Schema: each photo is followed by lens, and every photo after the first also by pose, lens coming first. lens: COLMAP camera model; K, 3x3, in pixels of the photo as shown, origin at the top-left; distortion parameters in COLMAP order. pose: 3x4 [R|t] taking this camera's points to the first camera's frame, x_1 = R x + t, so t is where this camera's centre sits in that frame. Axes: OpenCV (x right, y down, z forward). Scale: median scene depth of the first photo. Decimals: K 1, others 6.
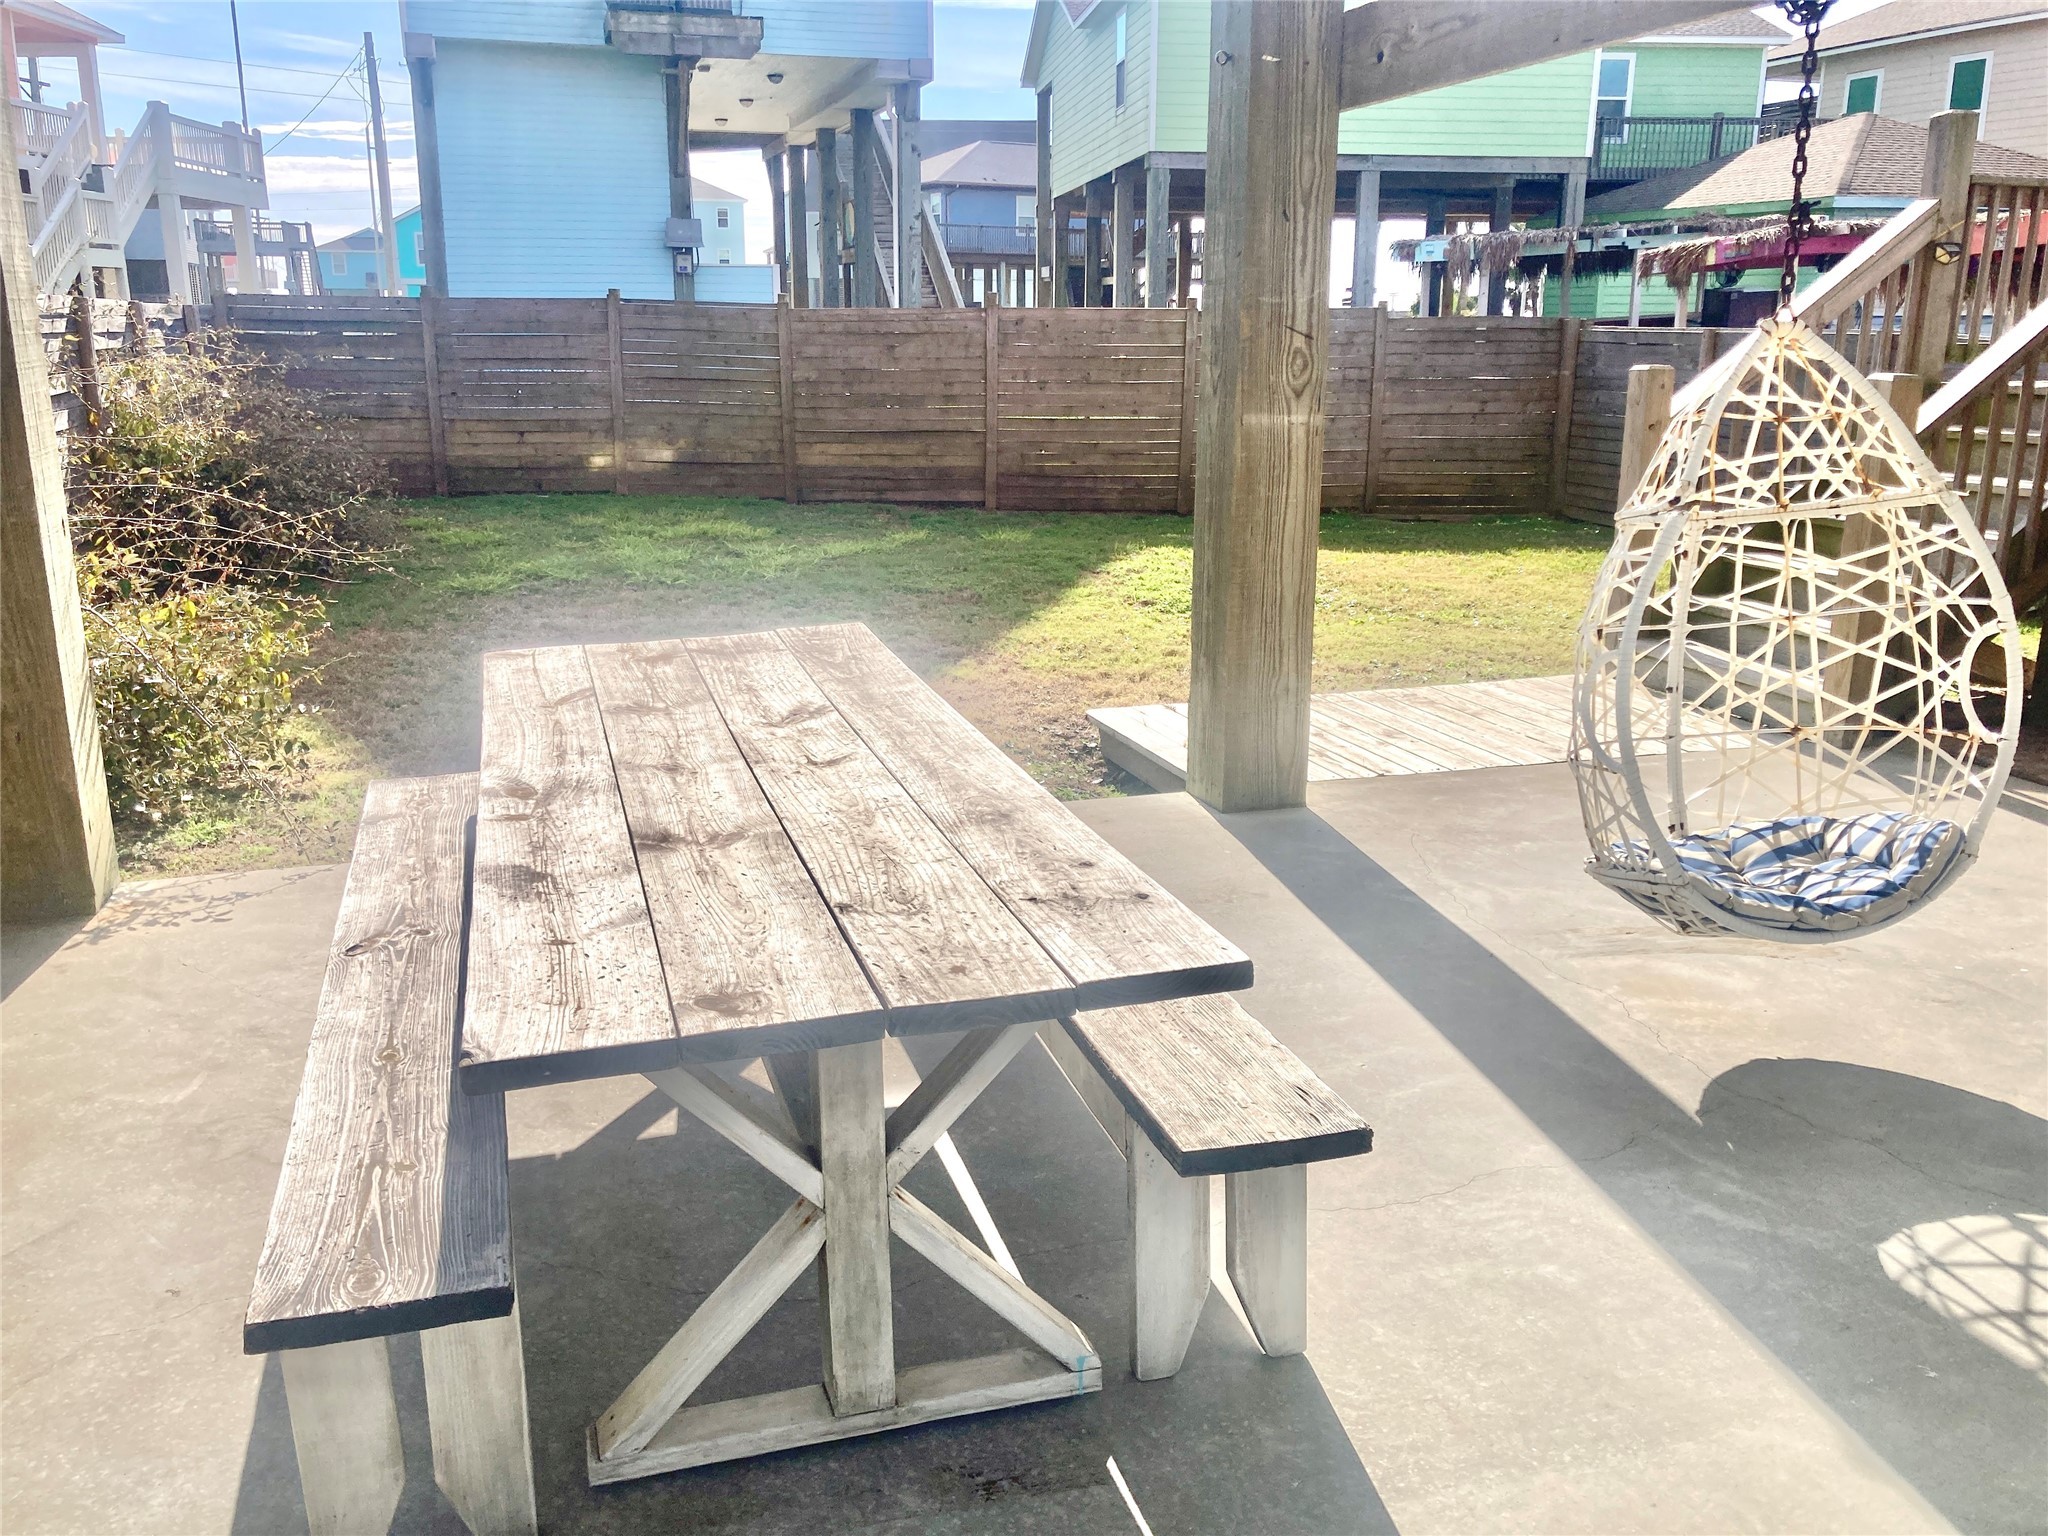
lens RADIAL K [[1687.4, 0, 1024.0], [0, 1687.4, 768.0], [0, 0, 1]] dist [0.001651, -0.004566]
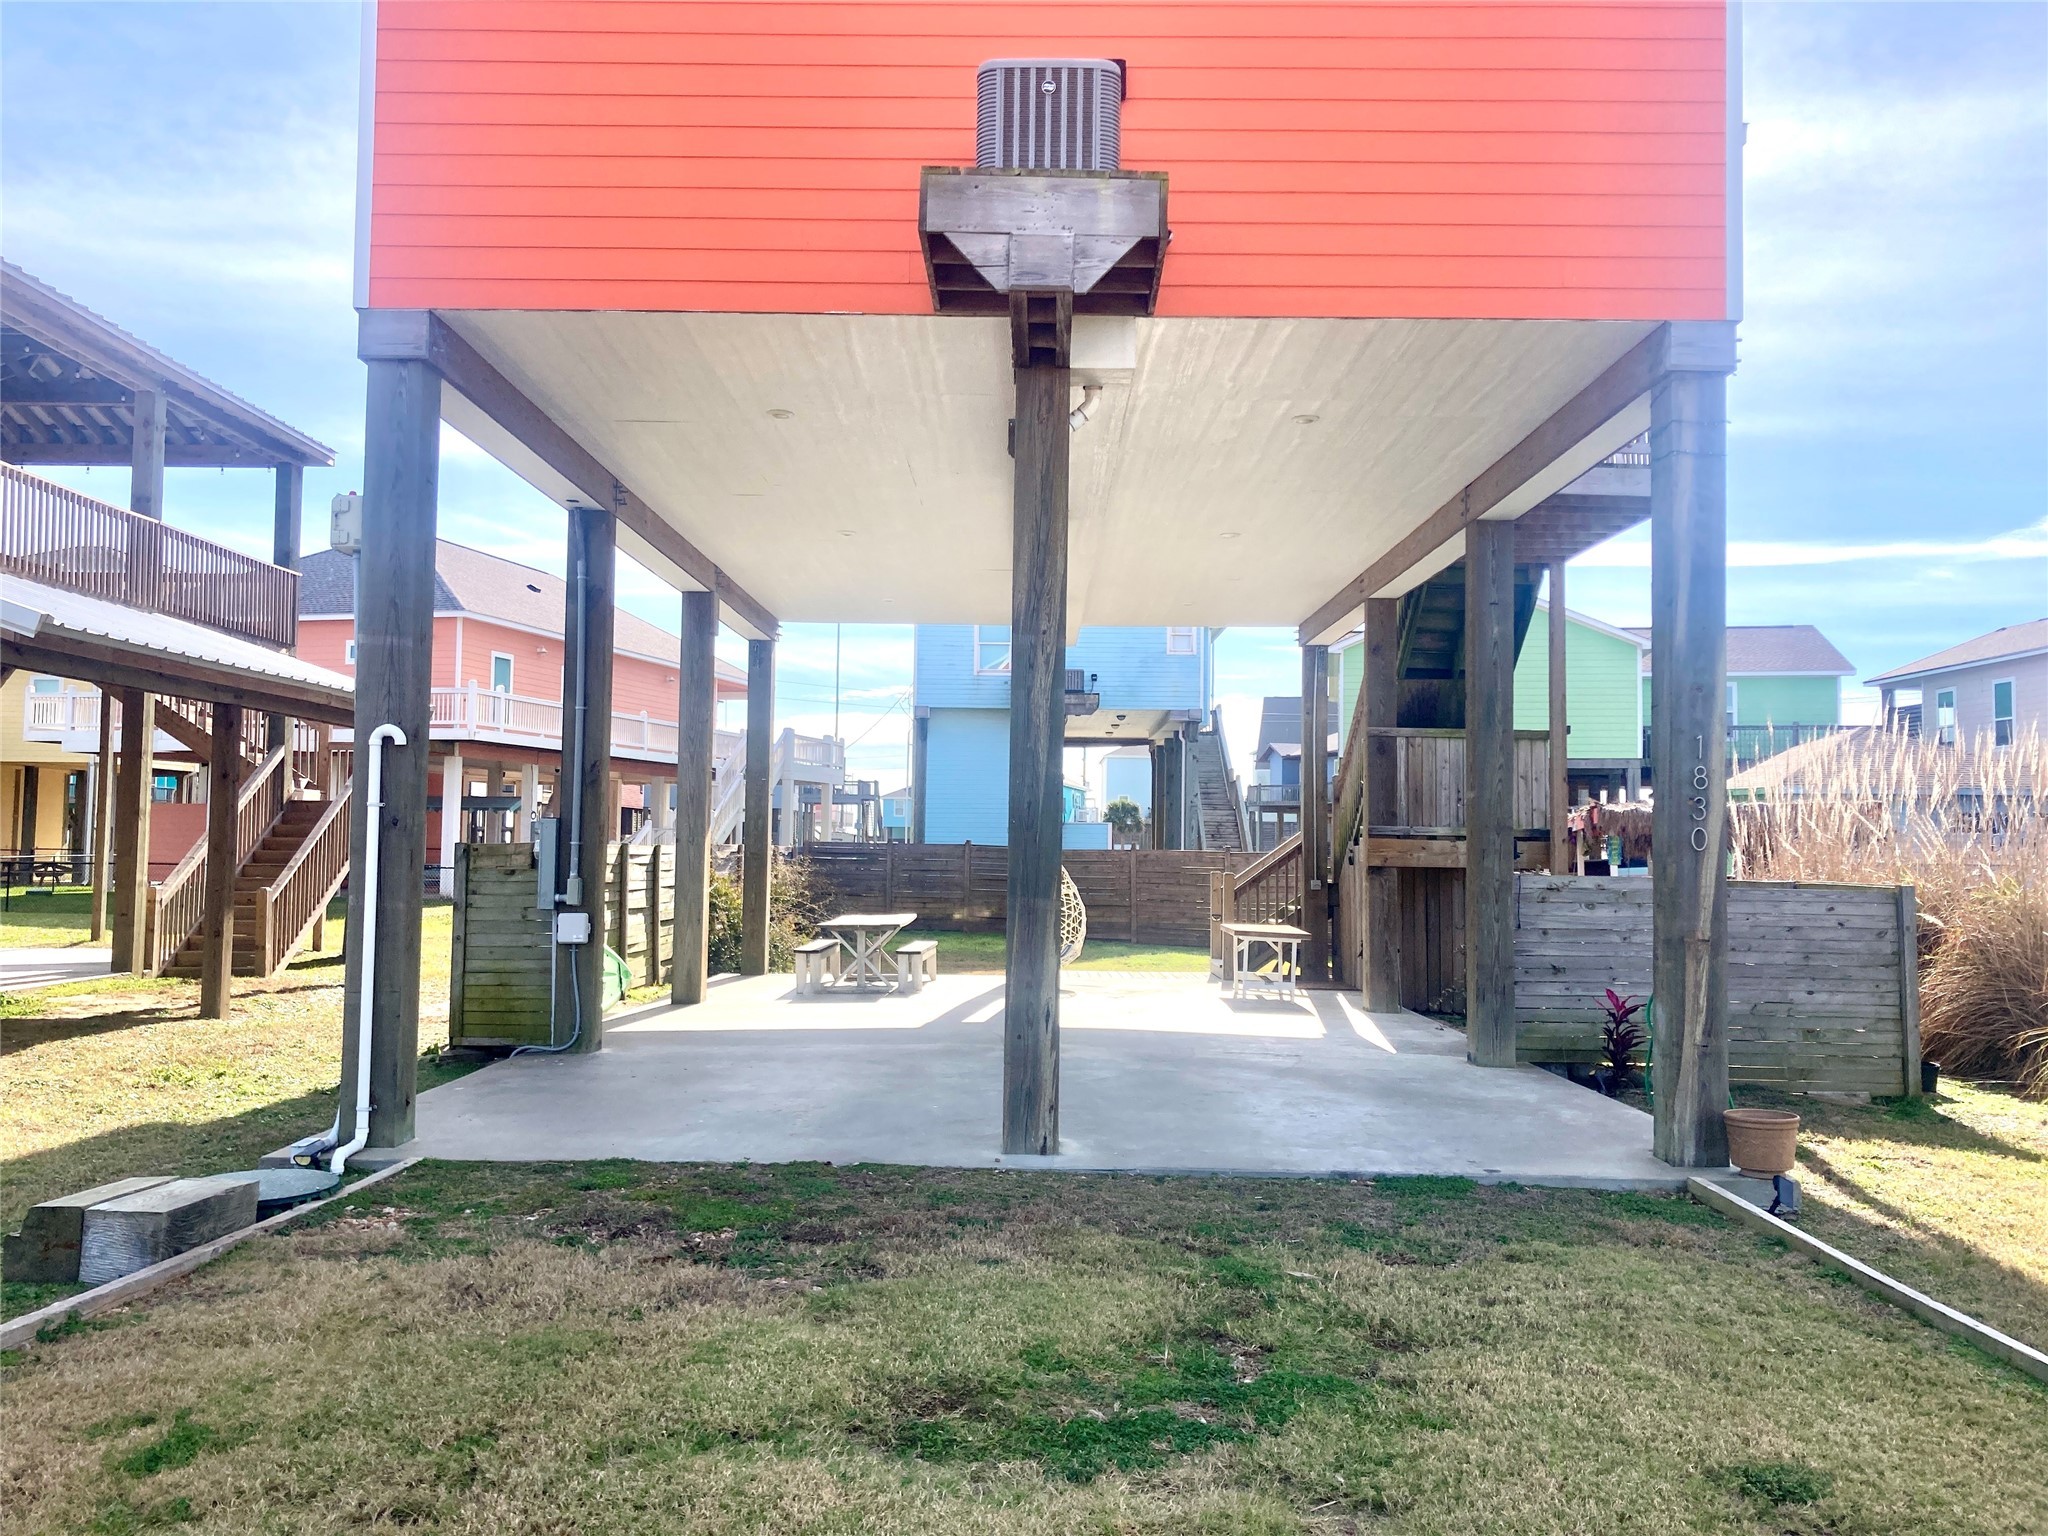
lens RADIAL K [[1687.4, 0, 1024.0], [0, 1687.4, 768.0], [0, 0, 1]] dist [0.001651, -0.004566]
pose [[0.953920, -0.002493, -0.300051, 0.286606], [-0.089568, 0.952011, -0.292664, 0.157129], [0.286381, 0.306053, 0.907919, -0.597055]]
